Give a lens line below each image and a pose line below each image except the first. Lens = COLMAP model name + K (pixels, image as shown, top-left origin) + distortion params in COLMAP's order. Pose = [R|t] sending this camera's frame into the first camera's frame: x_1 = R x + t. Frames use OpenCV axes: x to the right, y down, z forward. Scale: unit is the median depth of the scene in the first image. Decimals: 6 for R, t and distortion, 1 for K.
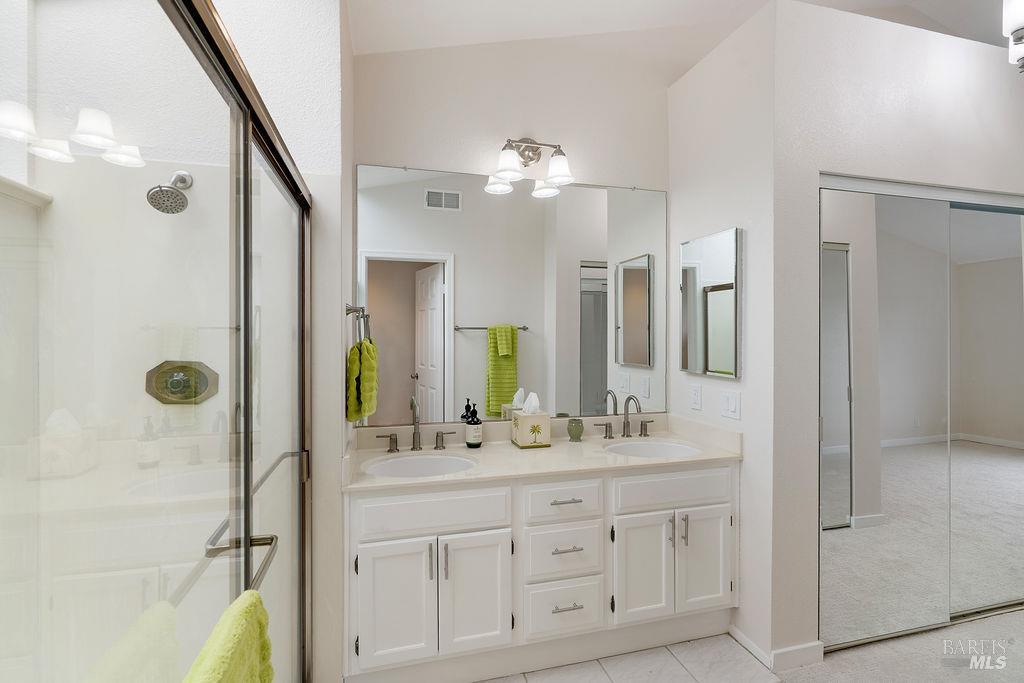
lens RADIAL K [[470.6, 0, 508.8], [0, 470.6, 343.0], [0, 0, 1]] dist [-0.001383, 0.000156]
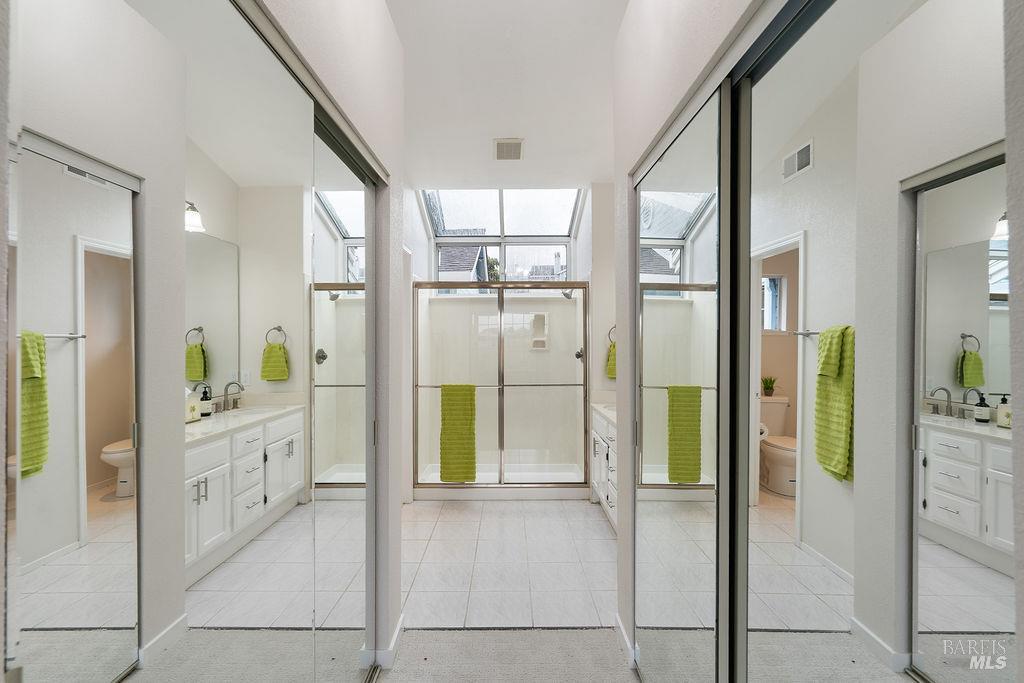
lens RADIAL K [[470.6, 0, 508.8], [0, 470.6, 343.0], [0, 0, 1]] dist [-0.001383, 0.000156]
pose [[0.268358, -0.001185, 0.963319, -0.934924], [0.014063, 0.999898, -0.002687, 0.005964], [-0.963217, 0.014268, 0.268347, -0.247447]]
